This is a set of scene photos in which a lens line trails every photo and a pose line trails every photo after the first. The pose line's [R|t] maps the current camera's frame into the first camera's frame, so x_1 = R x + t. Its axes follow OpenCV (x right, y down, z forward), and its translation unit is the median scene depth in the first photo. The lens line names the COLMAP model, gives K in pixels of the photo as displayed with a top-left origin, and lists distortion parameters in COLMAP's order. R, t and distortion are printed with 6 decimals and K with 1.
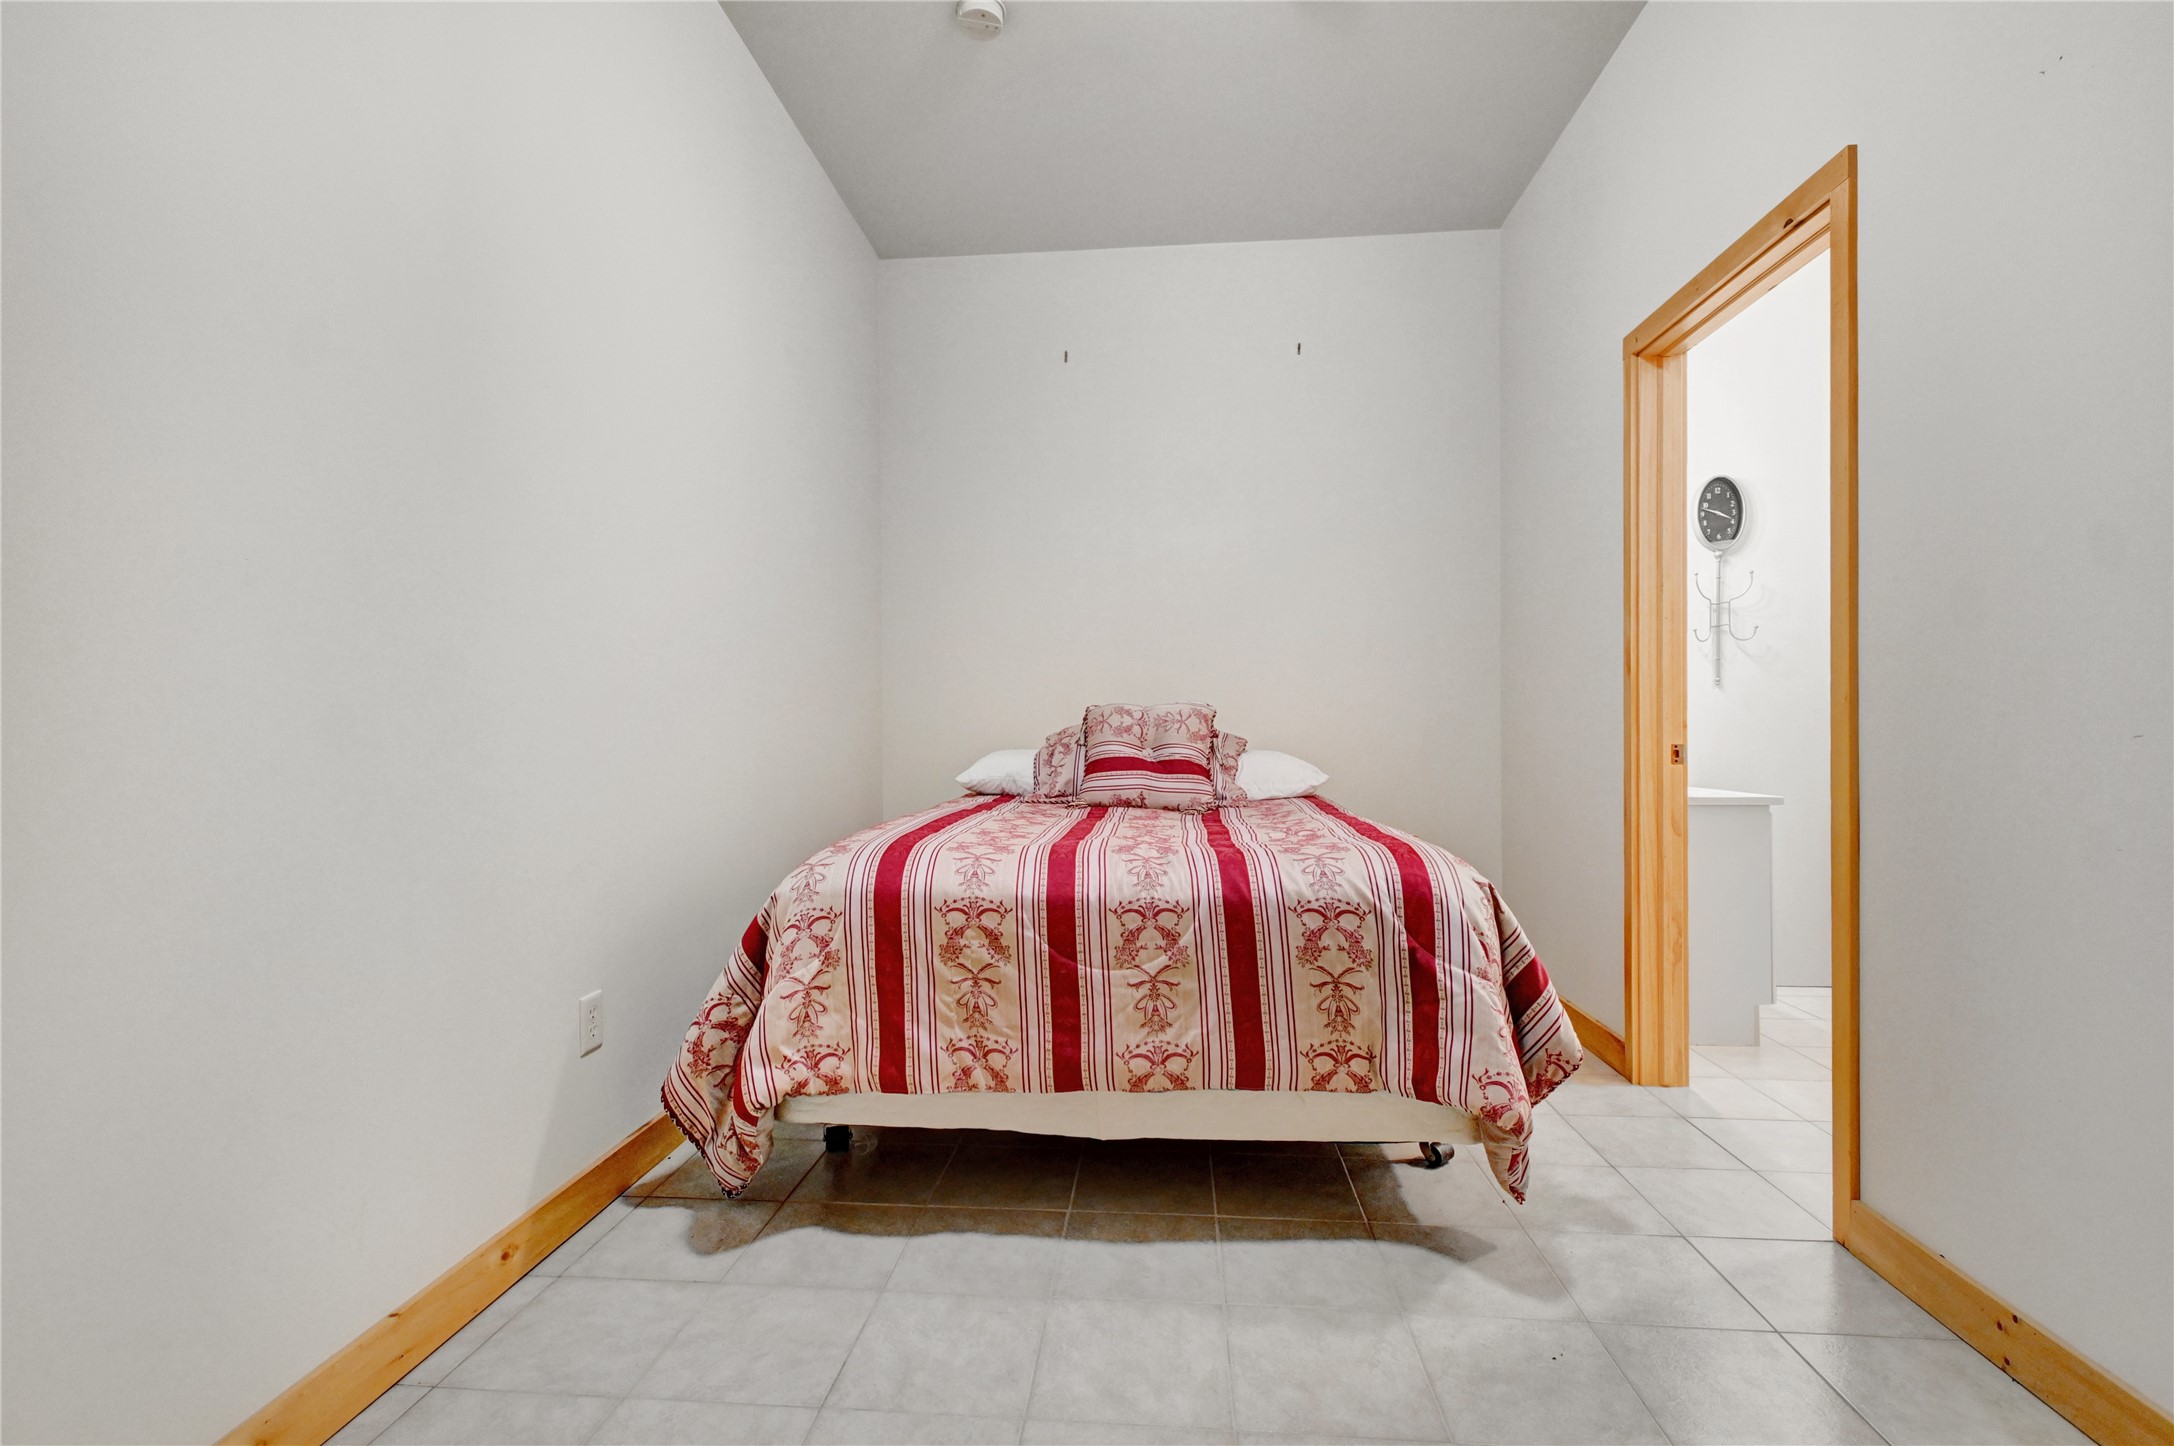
lens RADIAL K [[972.5, 0, 1084.5], [0, 972.5, 724.1], [0, 0, 1]] dist [0.008039, -0.004934]
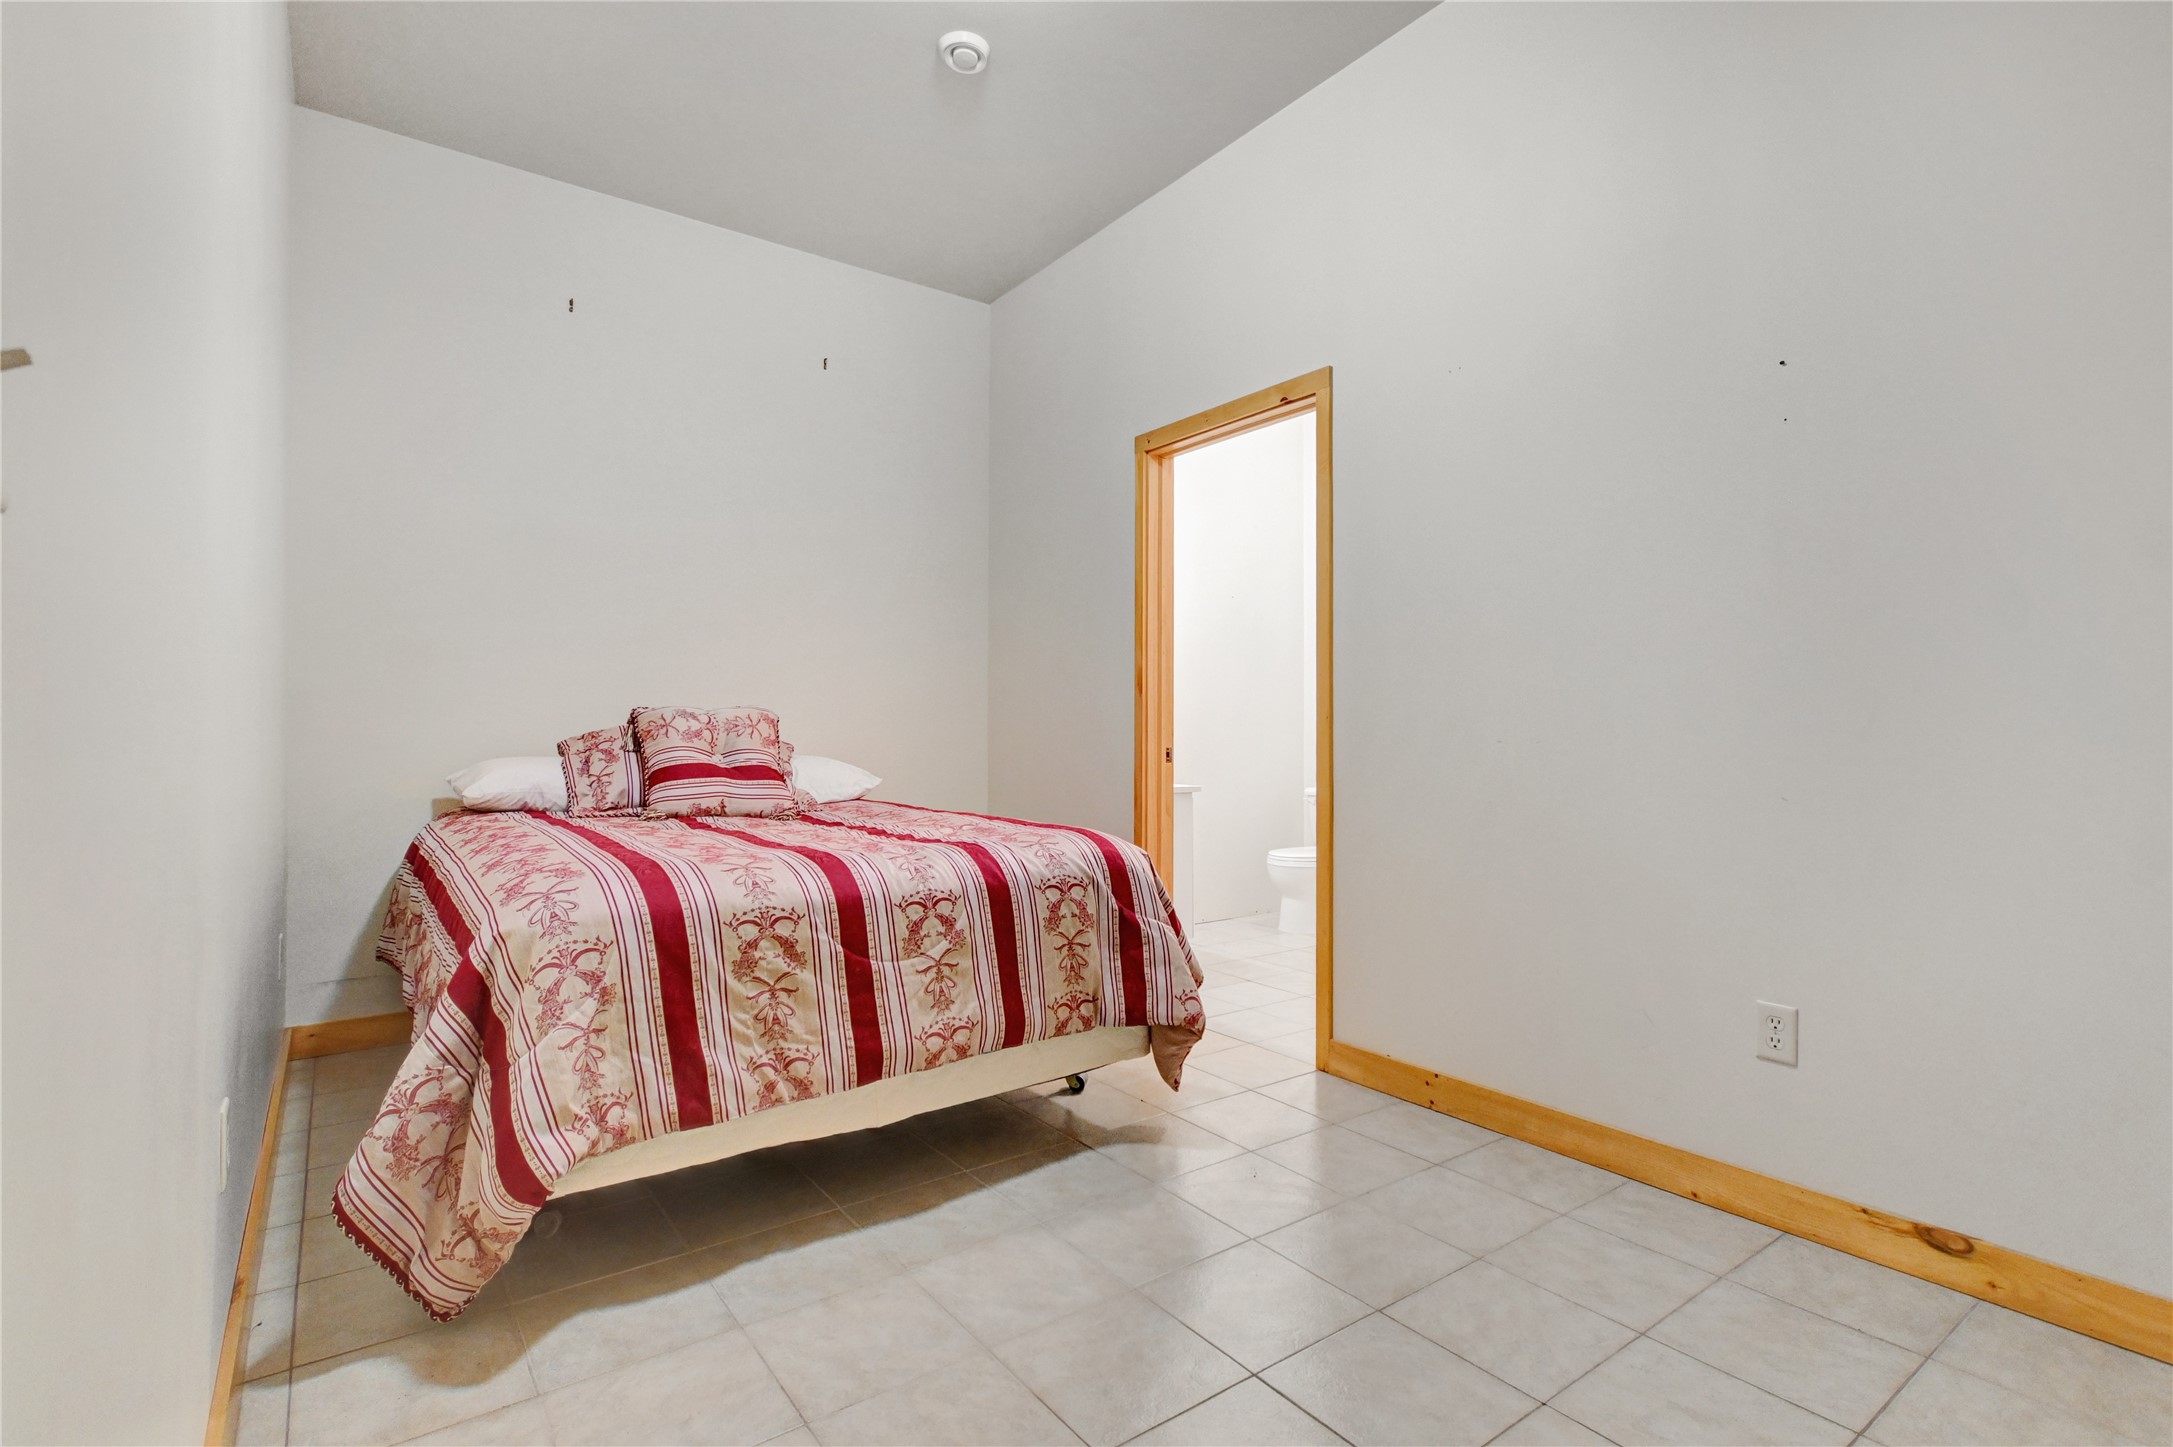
lens RADIAL K [[1022.0, 0, 1086.5], [0, 1022.0, 723.5], [0, 0, 1]] dist [0.009724, -0.000093]
pose [[0.749306, 0.014140, 0.662073, -0.559221], [-0.009351, 0.999898, -0.010771, 0.004131], [-0.662158, 0.001880, 0.749362, 0.029221]]
